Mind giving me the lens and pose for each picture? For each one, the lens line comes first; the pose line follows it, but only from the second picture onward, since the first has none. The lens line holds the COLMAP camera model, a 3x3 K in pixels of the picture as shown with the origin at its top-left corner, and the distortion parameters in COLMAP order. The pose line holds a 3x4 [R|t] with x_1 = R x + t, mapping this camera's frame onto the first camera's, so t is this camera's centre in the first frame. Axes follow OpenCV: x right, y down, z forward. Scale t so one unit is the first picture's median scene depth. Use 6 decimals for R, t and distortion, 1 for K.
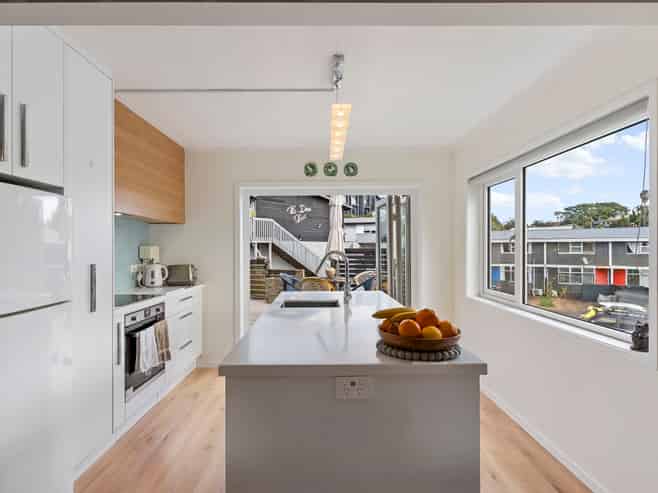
lens RADIAL K [[356.4, 0, 329.0], [0, 356.4, 246.5], [0, 0, 1]] dist [0.000413, 0.001430]
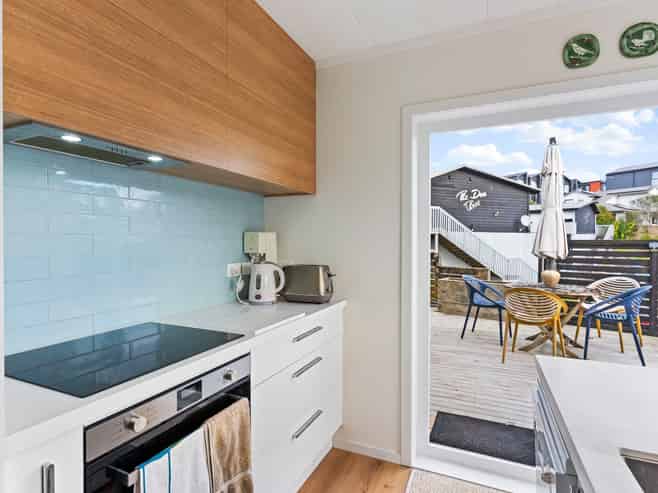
lens RADIAL K [[356.4, 0, 329.0], [0, 356.4, 246.5], [0, 0, 1]] dist [0.000413, 0.001430]
pose [[0.902828, 0.012733, -0.429814, -0.136934], [-0.003272, 0.999736, 0.022745, 0.008283], [0.429990, -0.019129, 0.902631, 0.486509]]
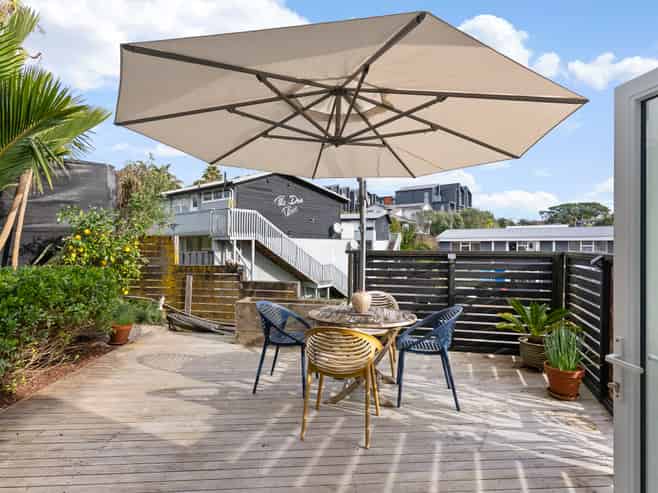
lens RADIAL K [[356.4, 0, 329.0], [0, 356.4, 246.5], [0, 0, 1]] dist [0.000413, 0.001430]
pose [[0.999467, 0.004889, 0.032270, -0.095897], [-0.005125, 0.999961, 0.007227, -0.010741], [-0.032234, -0.007388, 0.999453, 0.921199]]
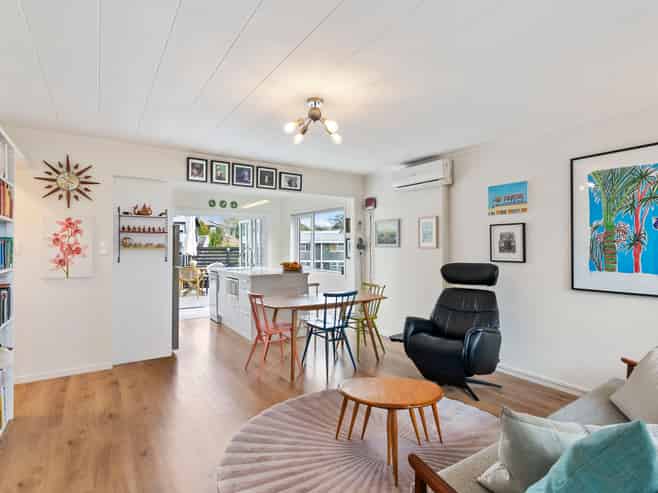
lens RADIAL K [[345.0, 0, 329.0], [0, 345.0, 246.5], [0, 0, 1]] dist [0.000010, 0.000309]
pose [[0.843760, 0.002019, 0.536716, -0.500593], [-0.002502, 0.999997, 0.000172, 0.005418], [-0.536714, -0.001489, 0.843763, -0.830932]]
